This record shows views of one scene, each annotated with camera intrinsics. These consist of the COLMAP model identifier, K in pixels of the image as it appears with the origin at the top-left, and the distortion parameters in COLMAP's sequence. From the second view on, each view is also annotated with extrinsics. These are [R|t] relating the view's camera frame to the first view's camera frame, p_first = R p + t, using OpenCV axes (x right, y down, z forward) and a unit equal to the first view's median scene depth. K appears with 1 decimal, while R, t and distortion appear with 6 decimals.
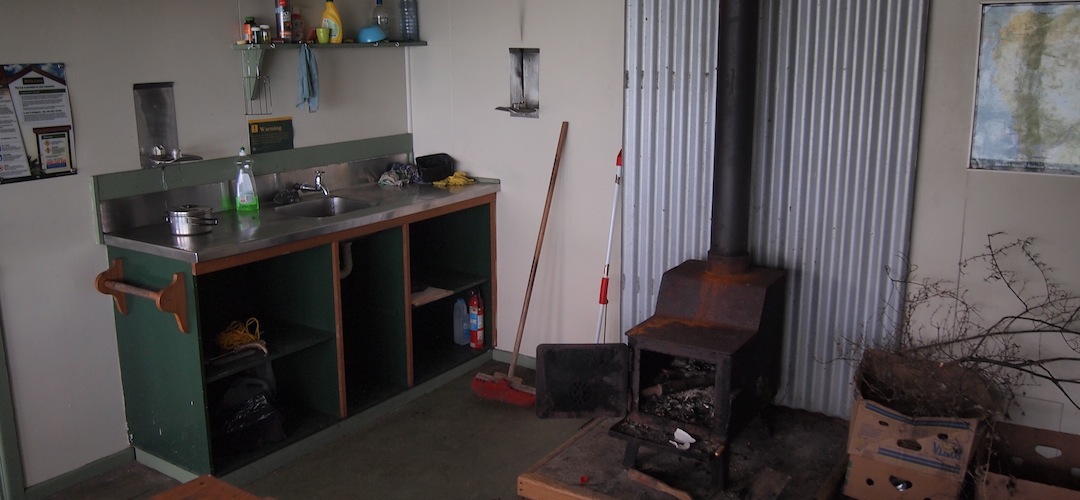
lens RADIAL K [[891.9, 0, 539.5], [0, 891.9, 238.7], [0, 0, 1]] dist [-0.027665, 0.002463]
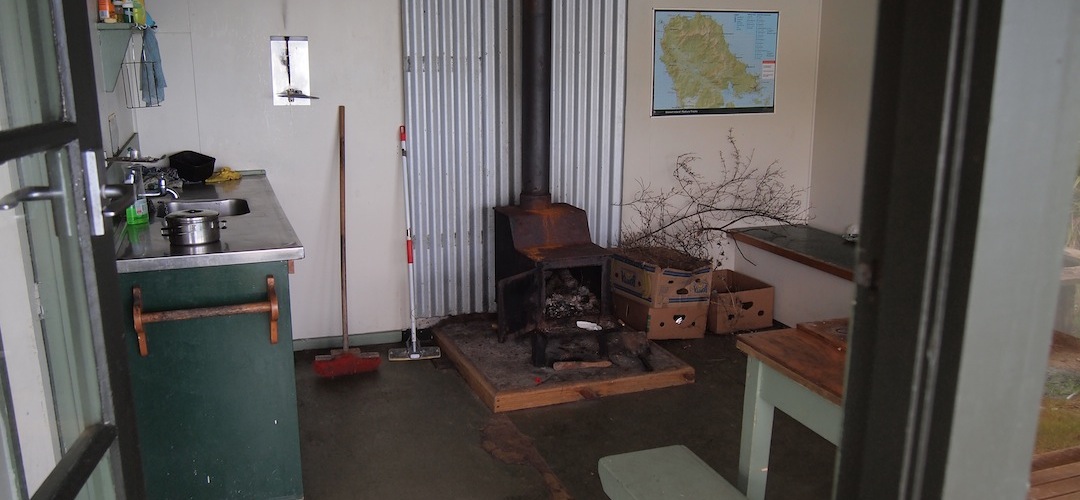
lens RADIAL K [[891.9, 0, 540.9], [0, 891.9, 258.6], [0, 0, 1]] dist [-0.027665, 0.002463]
pose [[0.593932, -0.179071, 0.784333, -0.990217], [0.168221, 0.981006, 0.096589, -0.019751], [-0.786732, 0.074574, 0.612774, 0.233690]]
